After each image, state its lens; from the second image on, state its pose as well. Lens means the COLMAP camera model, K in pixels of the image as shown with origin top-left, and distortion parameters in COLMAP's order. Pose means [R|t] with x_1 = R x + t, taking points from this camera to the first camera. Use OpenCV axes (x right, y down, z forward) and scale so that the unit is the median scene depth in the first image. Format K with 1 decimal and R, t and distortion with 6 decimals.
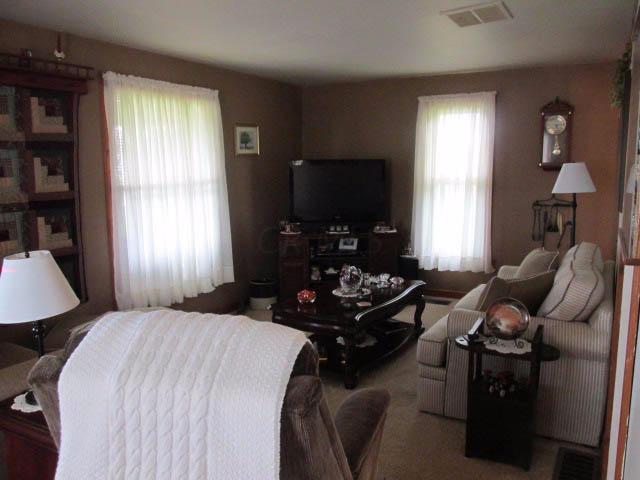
lens RADIAL K [[531.5, 0, 320.0], [0, 531.5, 240.0], [0, 0, 1]] dist [-0.029934, -0.004053]
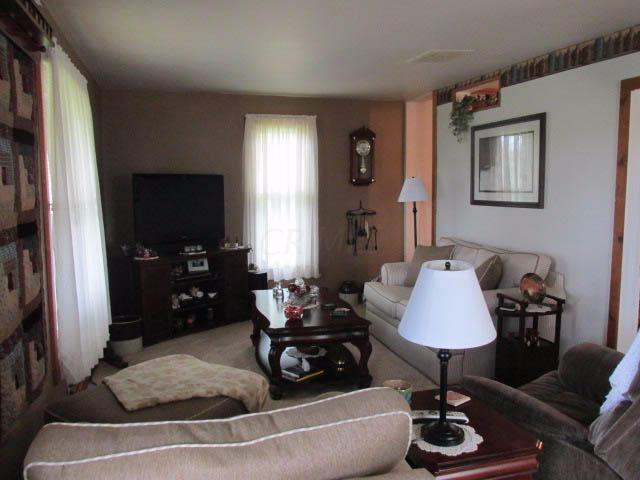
lens RADIAL K [[531.5, 0, 320.0], [0, 531.5, 240.0], [0, 0, 1]] dist [-0.029934, -0.004053]
pose [[0.700746, -0.068671, 0.710098, -0.477412], [0.102233, 0.994749, -0.004688, -0.010507], [-0.706048, 0.075880, 0.704087, 0.210790]]
